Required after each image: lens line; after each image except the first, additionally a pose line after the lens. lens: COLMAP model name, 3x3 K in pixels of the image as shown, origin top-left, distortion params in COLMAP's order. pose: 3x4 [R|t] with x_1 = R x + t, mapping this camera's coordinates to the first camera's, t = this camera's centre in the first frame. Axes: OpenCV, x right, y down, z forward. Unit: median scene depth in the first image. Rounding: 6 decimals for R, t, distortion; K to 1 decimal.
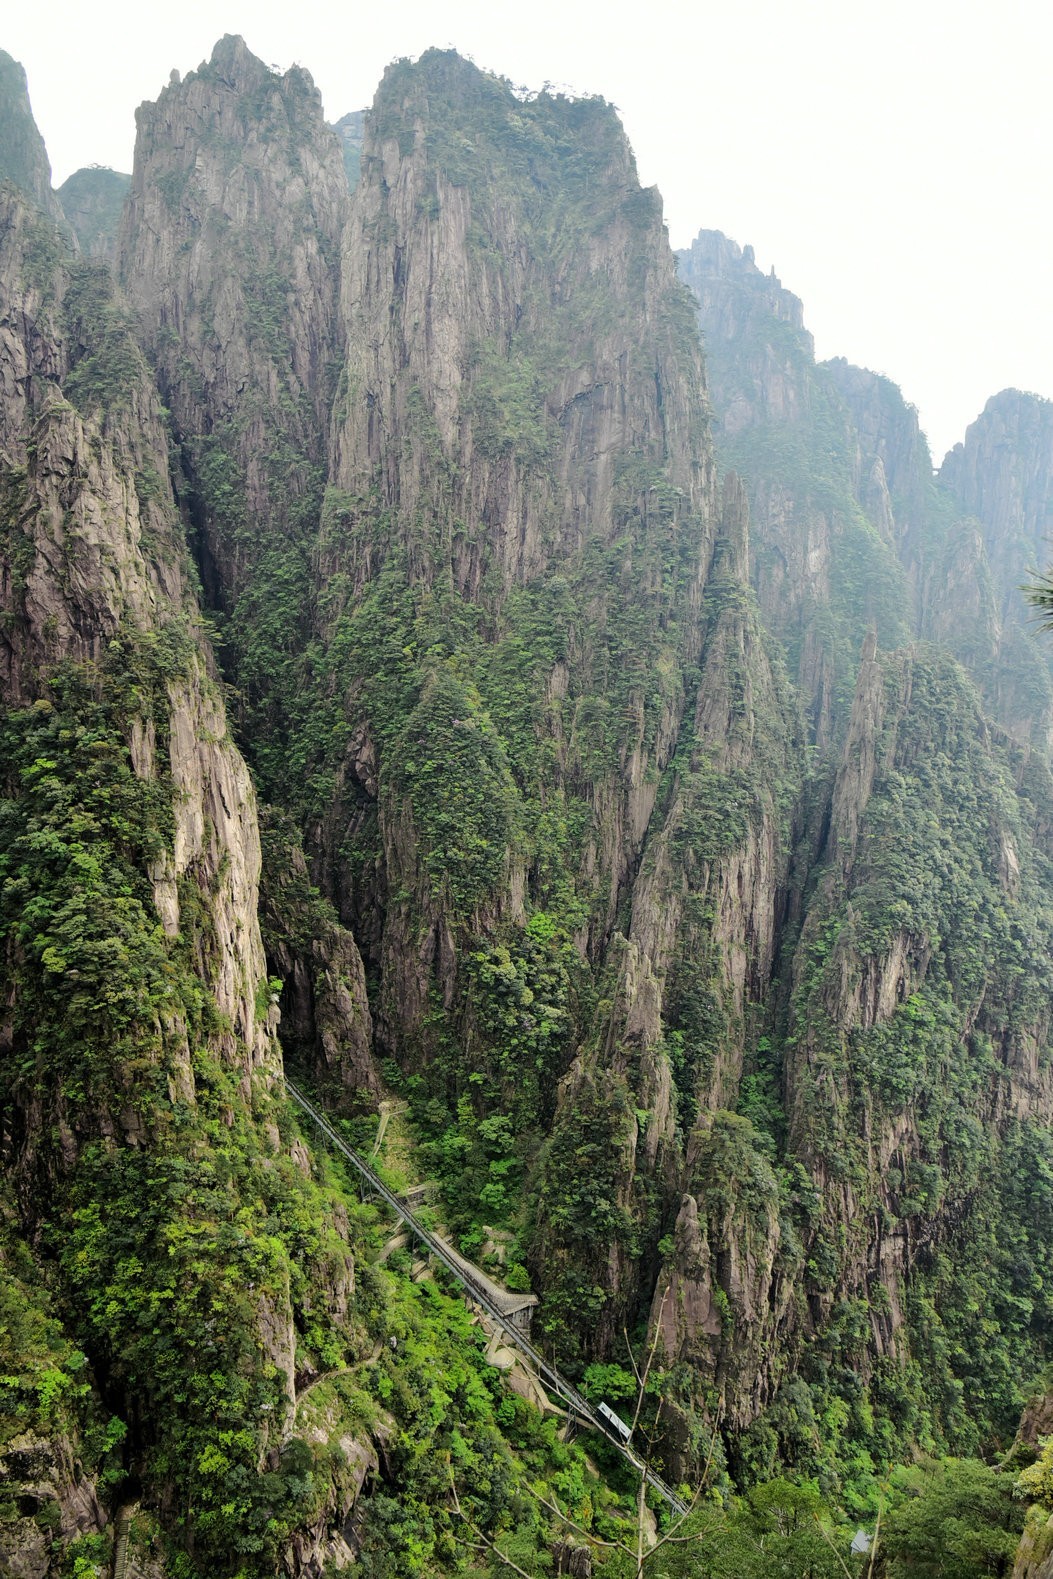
lens RADIAL K [[1060.8, 0, 526.5], [0, 1060.8, 789.5], [0, 0, 1]] dist [-0.049916, 0.004241]
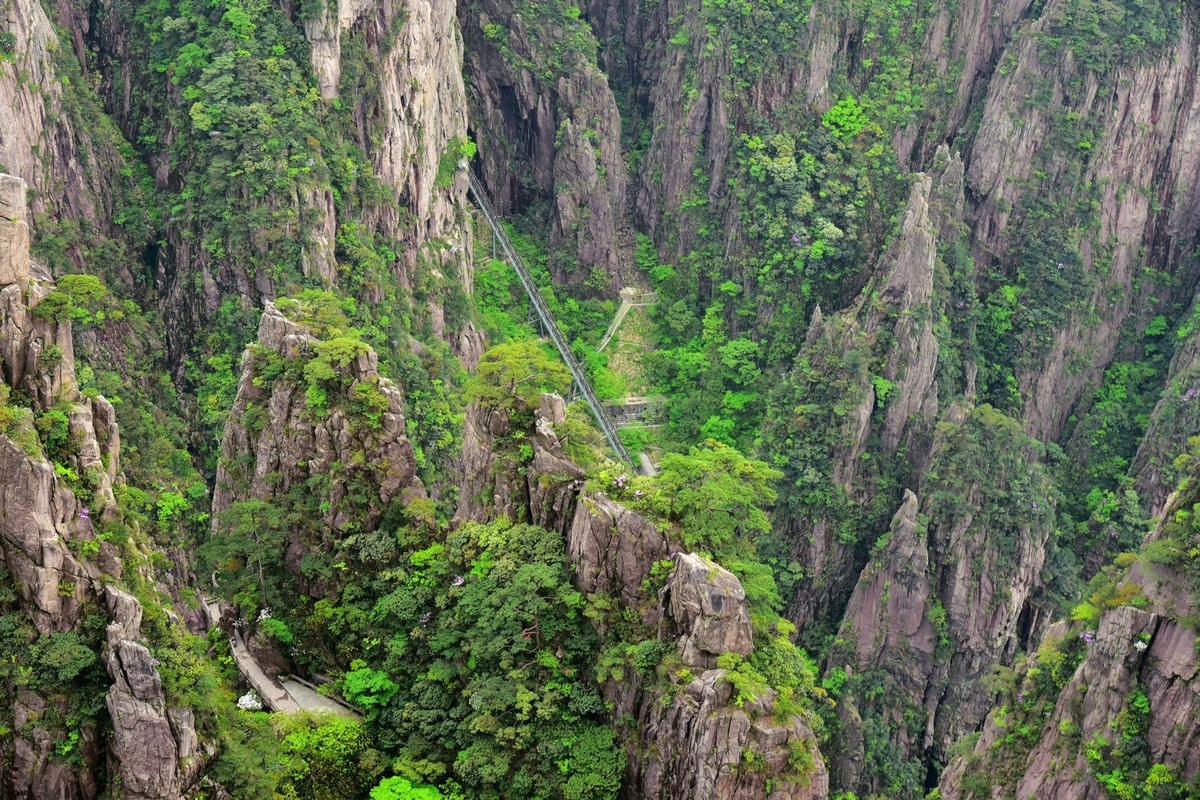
lens RADIAL K [[2154.2, 0, 600.0], [0, 2154.2, 400.0], [0, 0, 1]] dist [-0.032851, 0.069664]
pose [[0.920237, 0.240537, -0.308715, 0.419972], [-0.099038, 0.906279, 0.410912, -0.334494], [0.378622, -0.347562, 0.857815, -0.491569]]
